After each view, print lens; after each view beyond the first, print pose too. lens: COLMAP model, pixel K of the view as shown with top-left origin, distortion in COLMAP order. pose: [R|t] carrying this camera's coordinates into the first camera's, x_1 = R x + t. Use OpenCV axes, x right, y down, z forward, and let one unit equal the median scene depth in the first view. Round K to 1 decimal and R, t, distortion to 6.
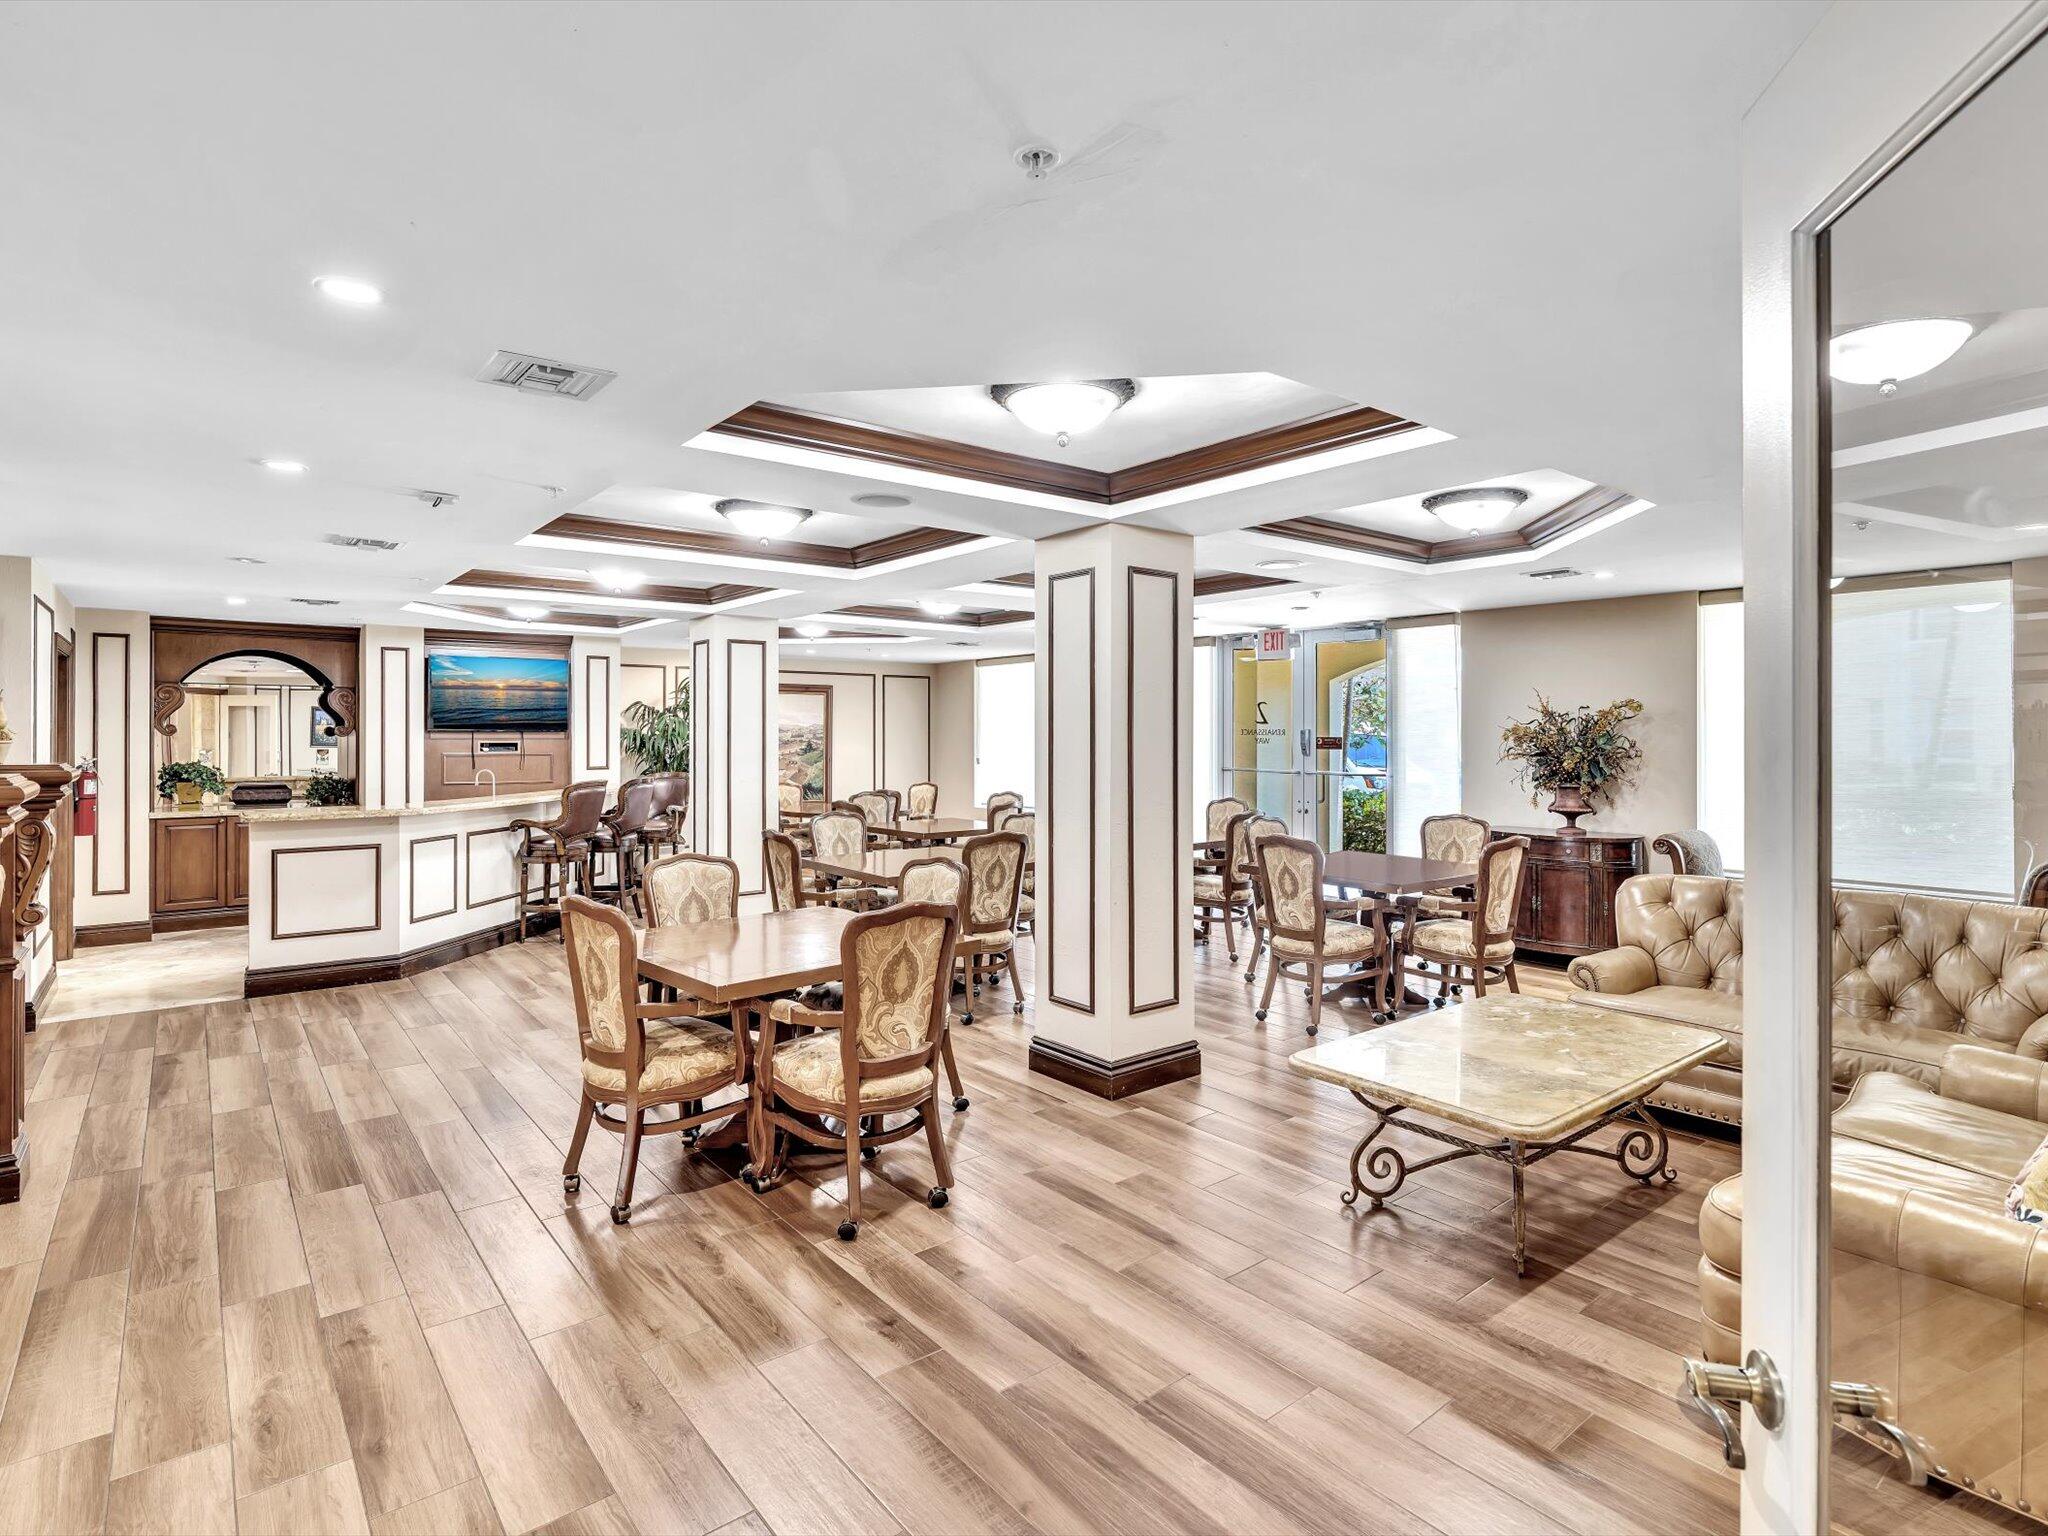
lens RADIAL K [[1051.7, 0, 988.8], [0, 1051.7, 737.9], [0, 0, 1]] dist [0.010551, 0.000702]
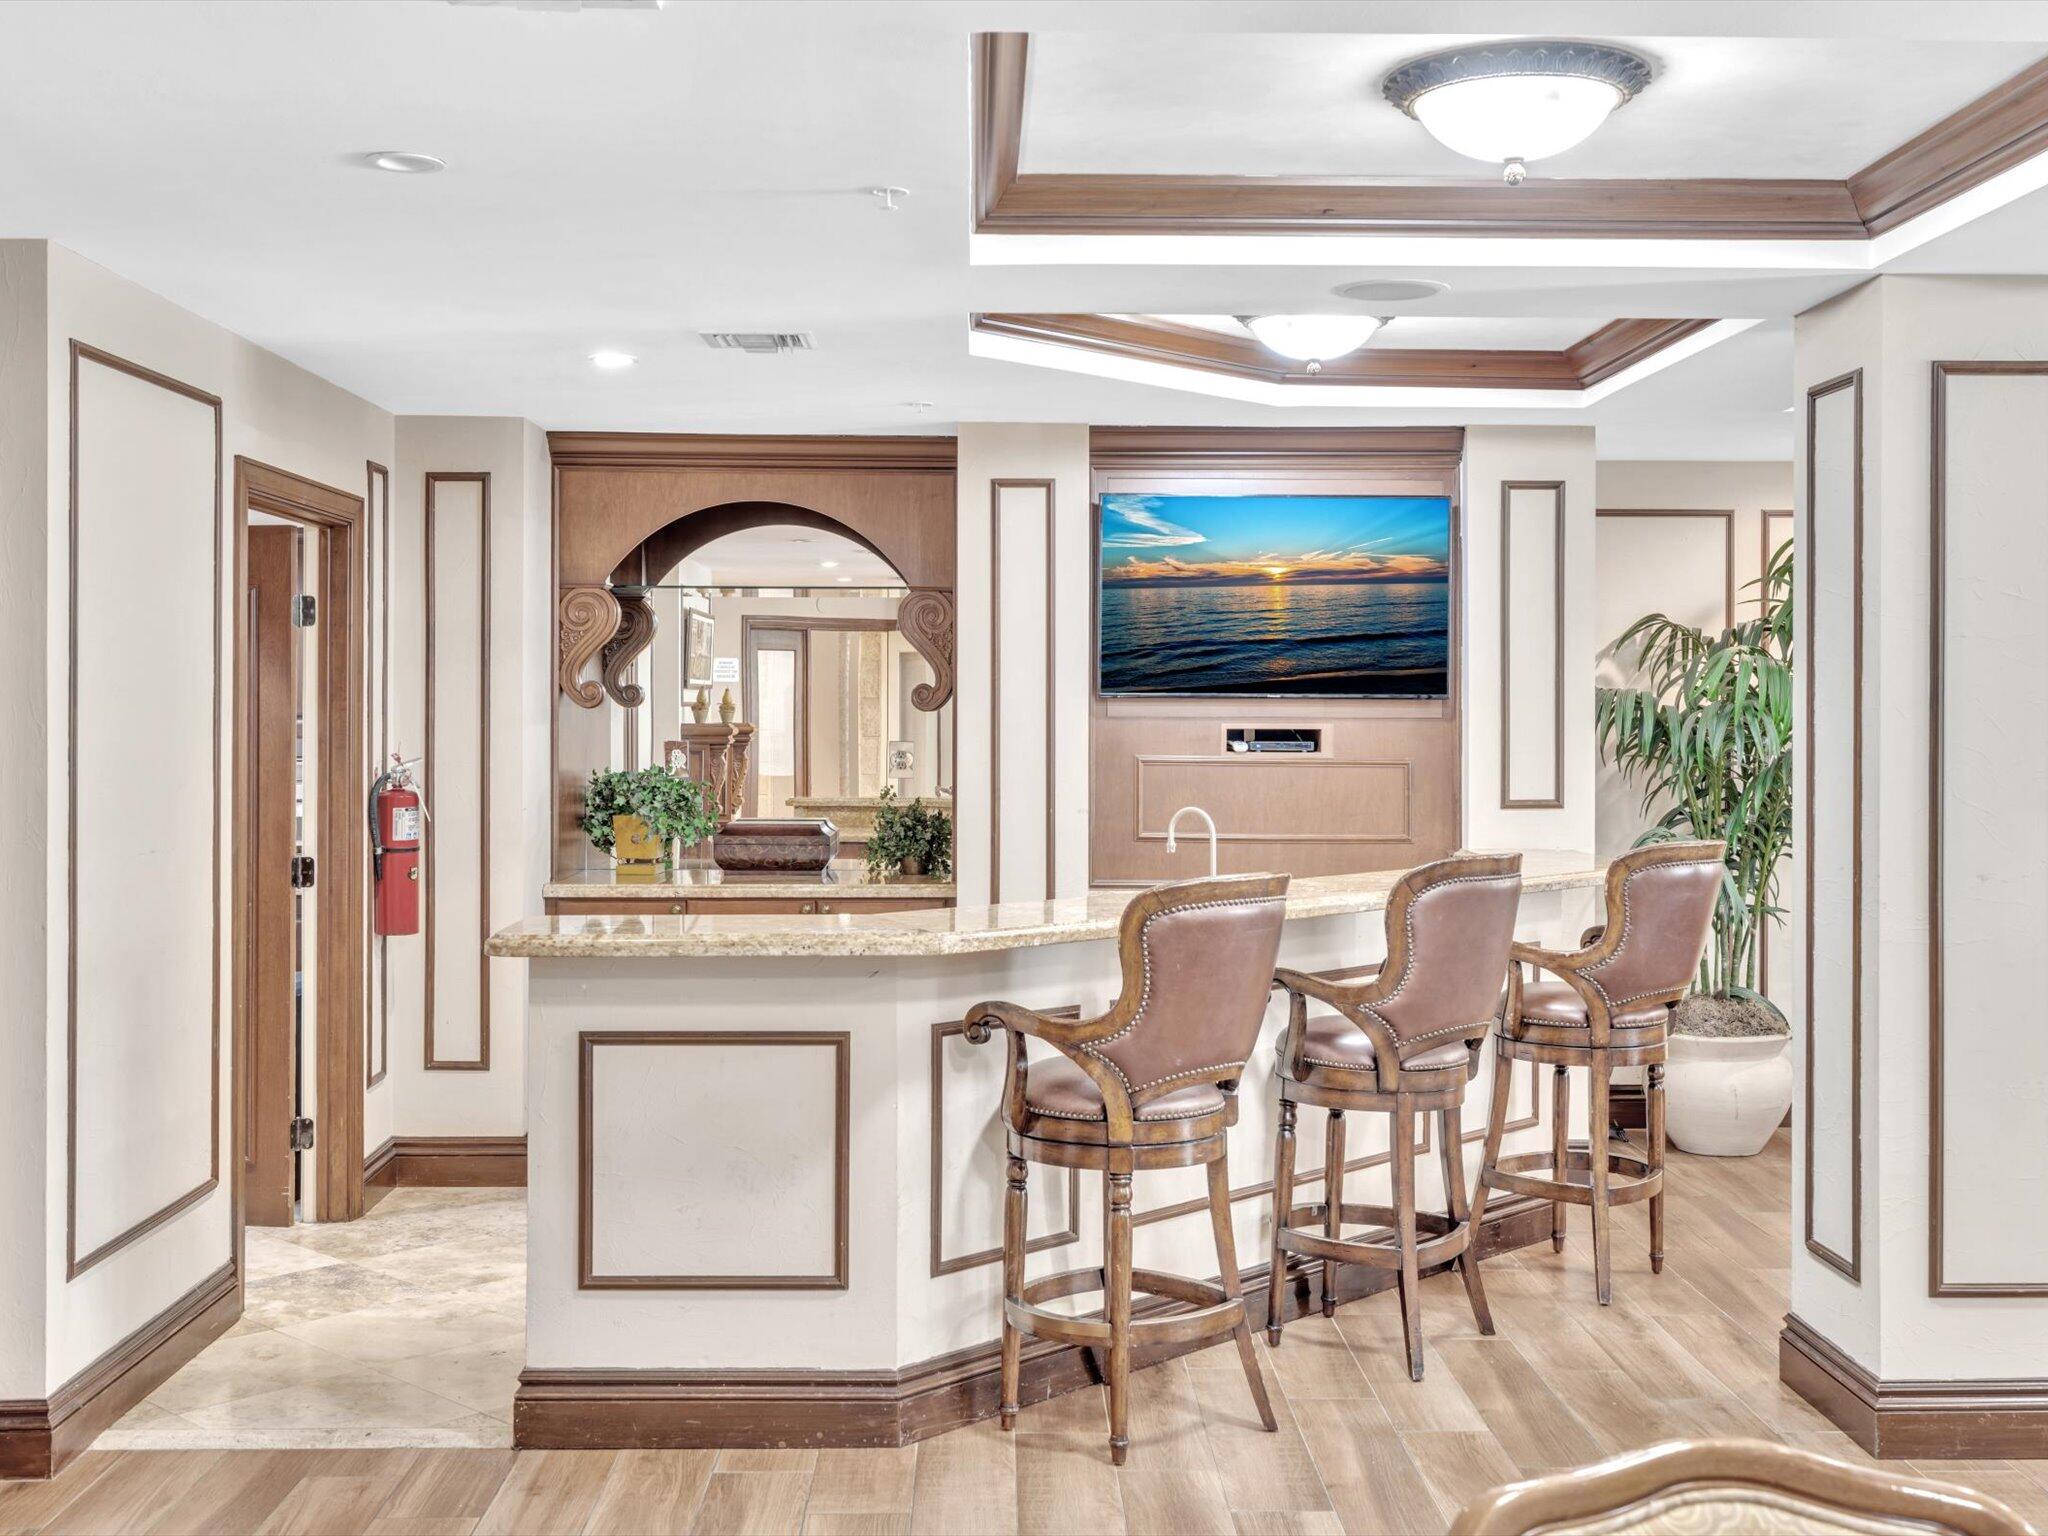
lens RADIAL K [[2211.2, 0, 1049.8], [0, 2211.2, 706.4], [0, 0, 1]] dist [-0.026361, 0.000000]
pose [[0.819790, 0.001793, -0.572662, -0.105155], [-0.004848, 0.999981, -0.003808, 0.000101], [0.572644, 0.005898, 0.819783, 0.387620]]
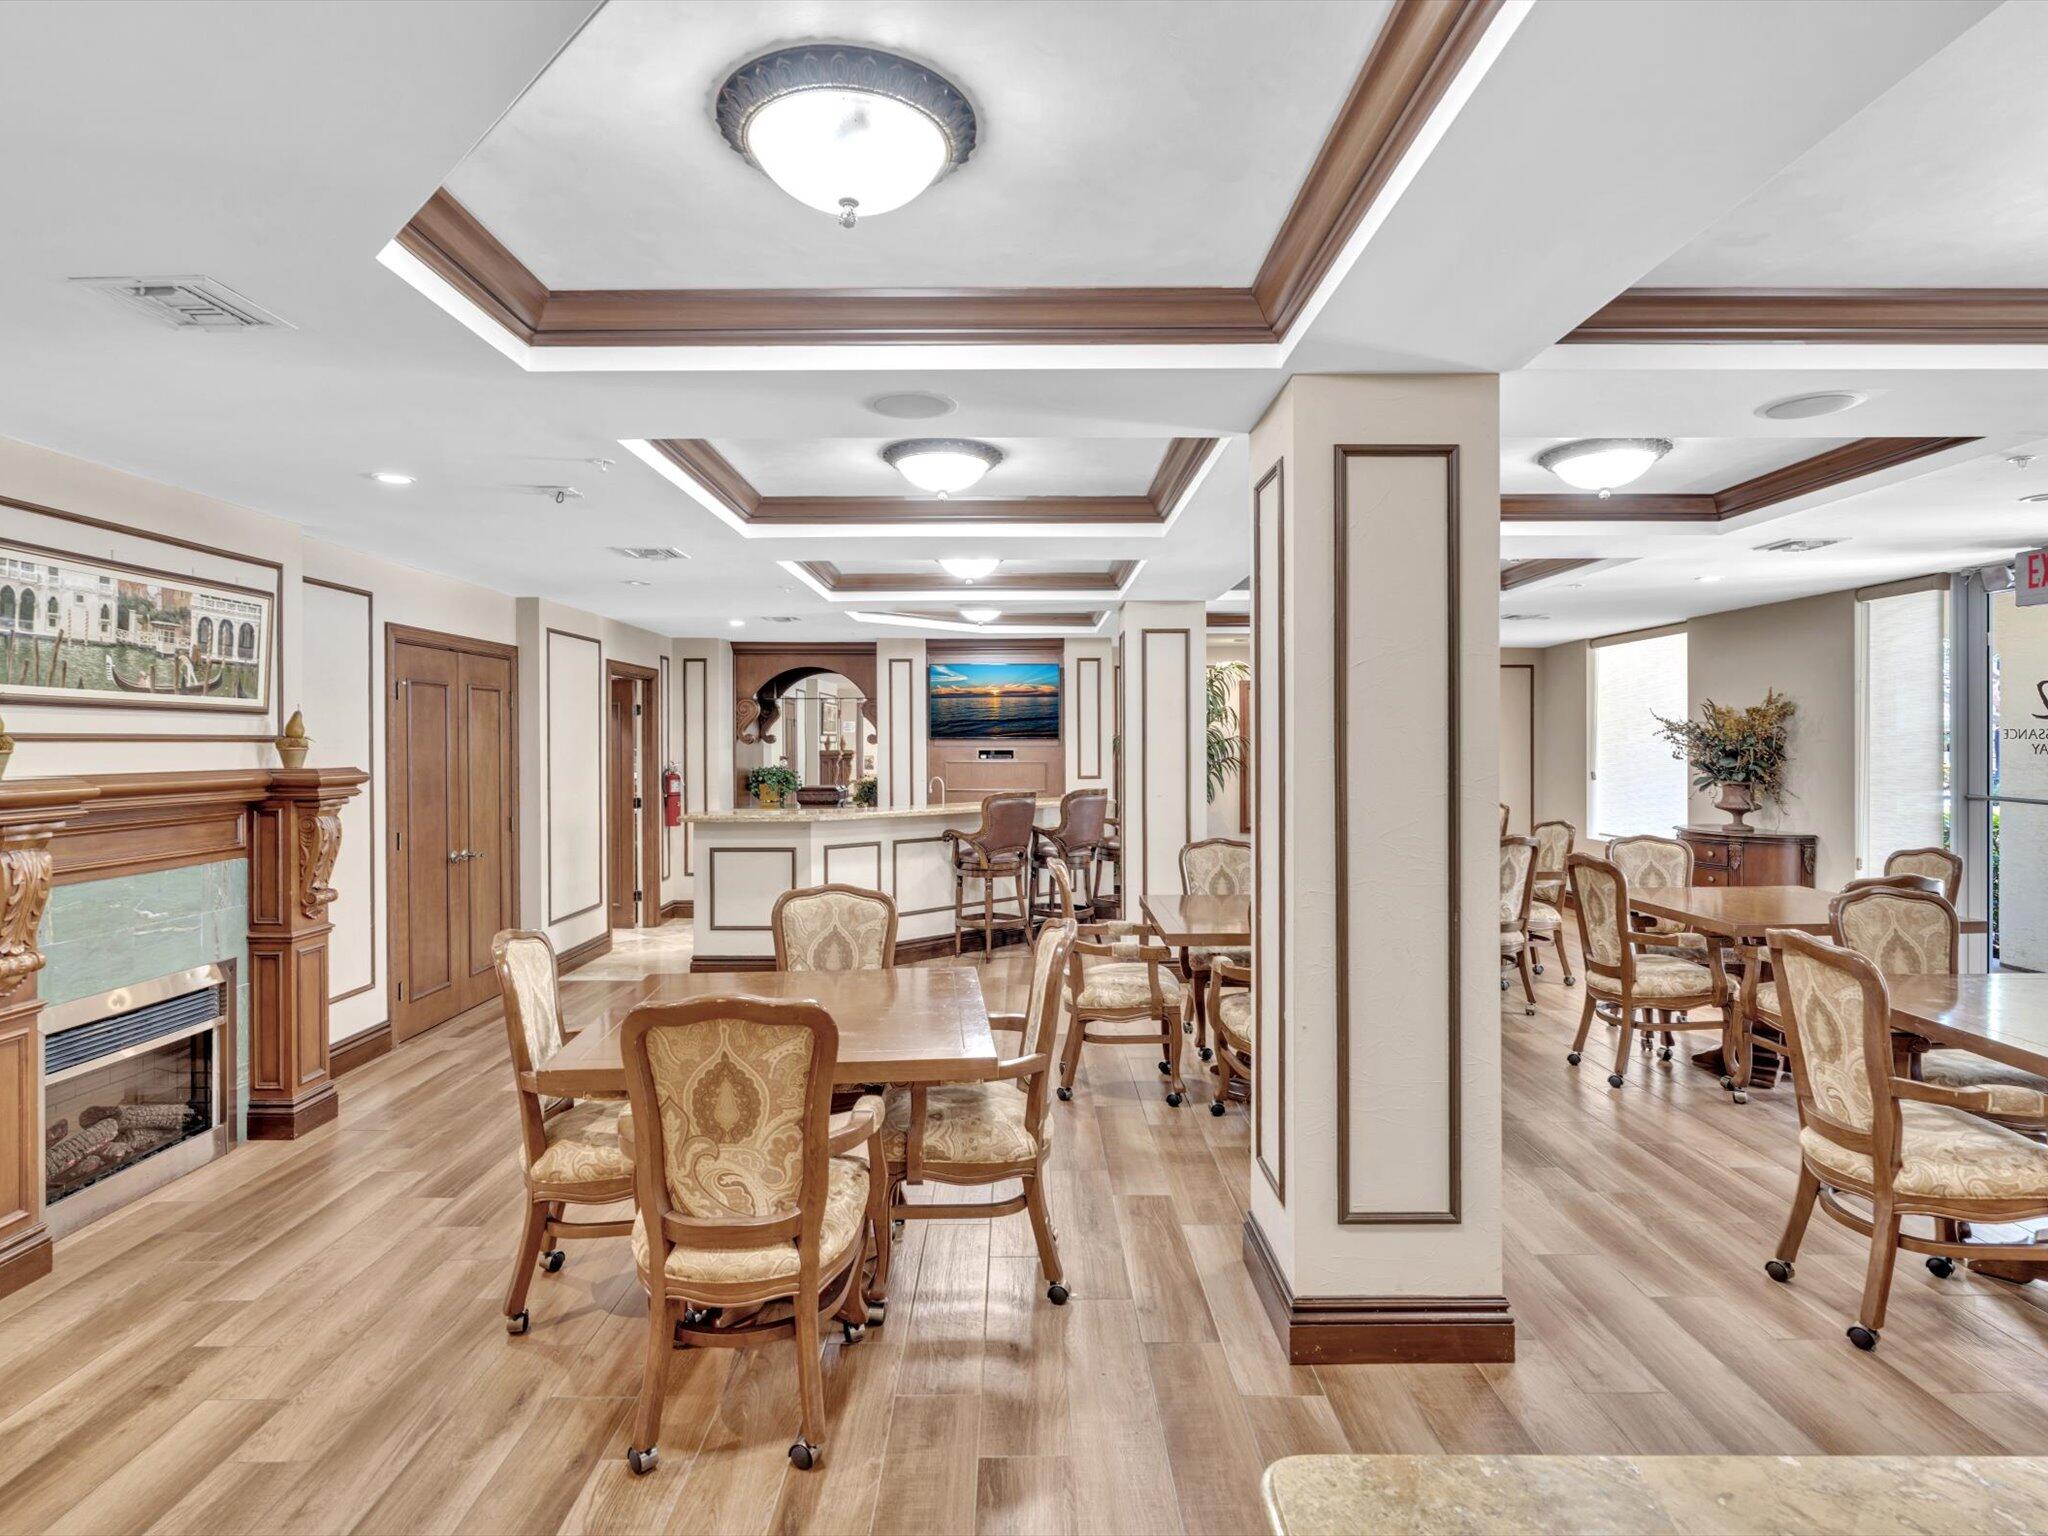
lens RADIAL K [[1087.1, 0, 1010.6], [0, 1087.1, 747.2], [0, 0, 1]] dist [-0.000540, 0.000032]
pose [[0.796647, 0.000371, -0.604444, 0.195036], [0.000275, 0.999999, 0.000976, 0.000654], [0.604444, -0.000944, 0.796647, 0.232315]]
